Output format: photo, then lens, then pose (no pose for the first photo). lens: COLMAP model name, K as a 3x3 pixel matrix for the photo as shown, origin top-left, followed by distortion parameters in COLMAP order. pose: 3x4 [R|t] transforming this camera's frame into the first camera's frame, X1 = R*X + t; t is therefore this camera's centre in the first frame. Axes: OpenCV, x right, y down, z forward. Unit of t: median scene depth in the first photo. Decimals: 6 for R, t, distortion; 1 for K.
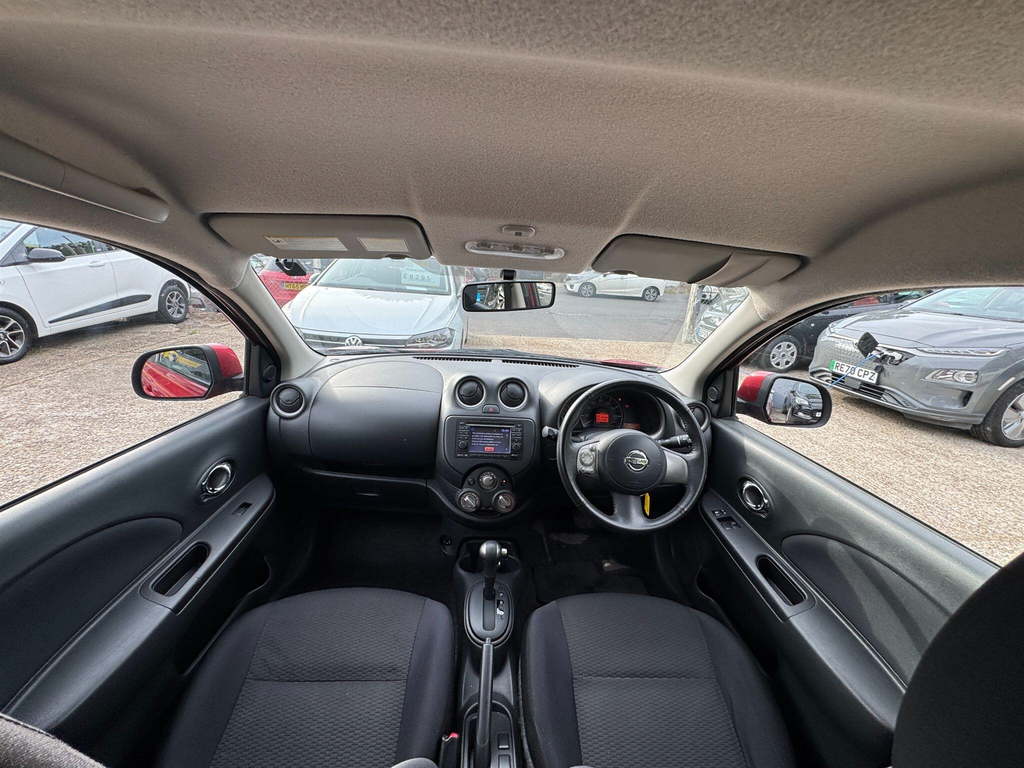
lens RADIAL K [[410.7, 0, 509.5], [0, 410.7, 377.9], [0, 0, 1]] dist [-0.002233, -0.000199]
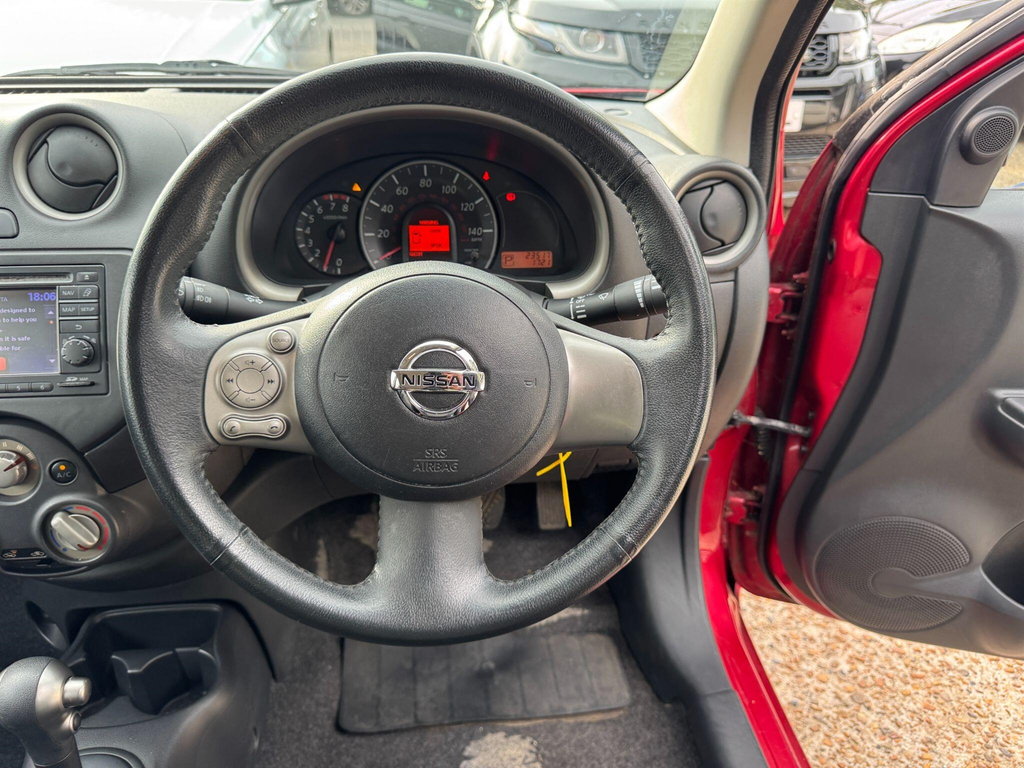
lens RADIAL K [[732.0, 0, 519.2], [0, 732.0, 378.5], [0, 0, 1]] dist [0.067614, -0.103539]
pose [[0.996756, -0.068693, 0.041940, 0.296919], [0.056981, 0.970315, 0.235035, 0.083213], [-0.056840, -0.231883, 0.971082, 0.479041]]
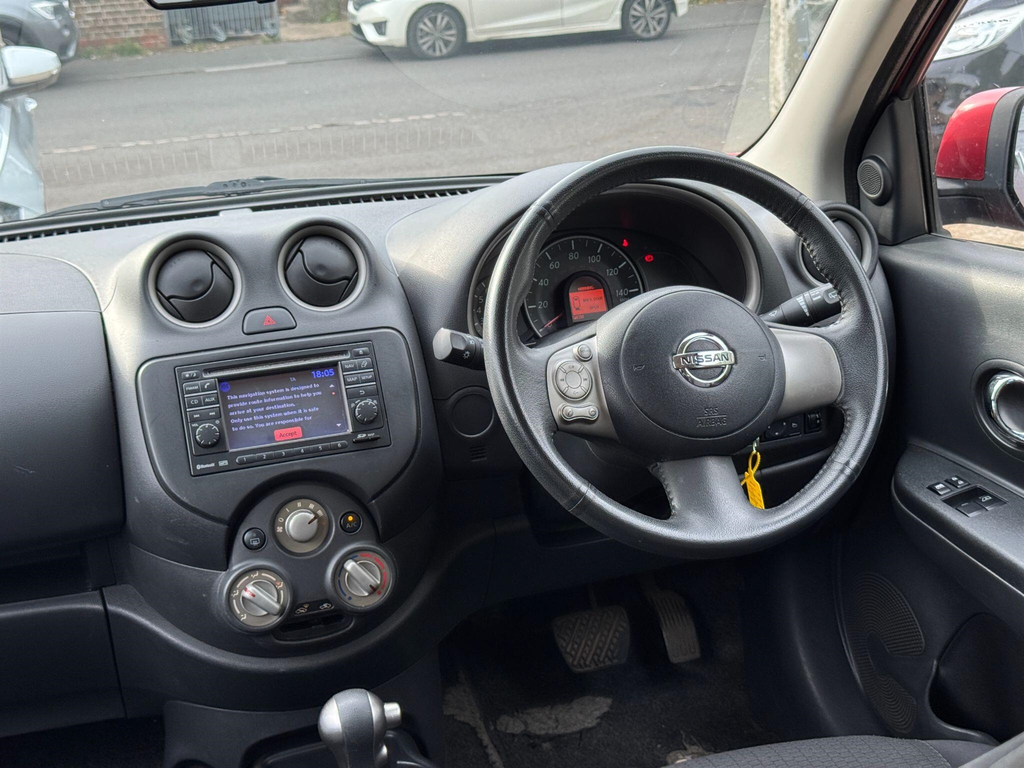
lens RADIAL K [[1456.5, 0, 520.7], [0, 1456.5, 381.4], [0, 0, 1]] dist [0.123889, 0.000000]
pose [[0.960889, -0.190009, 0.201468, -0.099150], [0.188639, 0.981698, 0.026157, 0.136065], [-0.202750, 0.012871, 0.979146, -0.208679]]
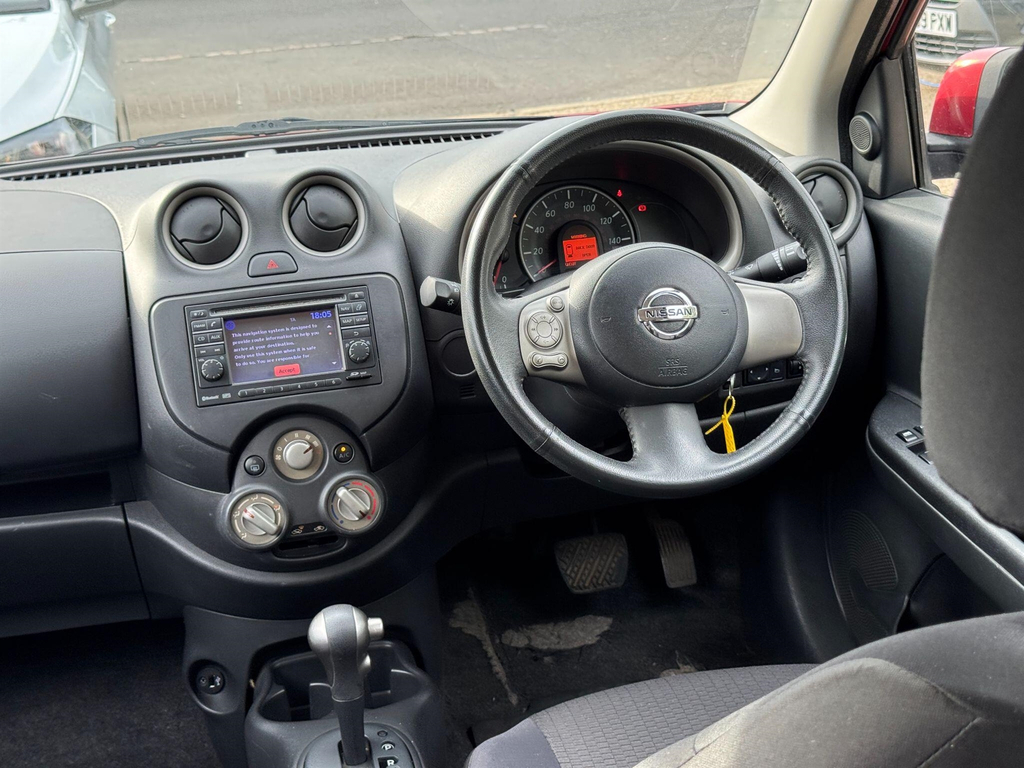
lens RADIAL K [[1456.5, 0, 510.9], [0, 1456.5, 382.8], [0, 0, 1]] dist [0.123889, 0.000000]
pose [[0.976498, -0.174598, 0.126363, -0.020967], [0.166026, 0.983224, 0.075541, 0.119482], [-0.137432, -0.052786, 0.989104, -0.310428]]
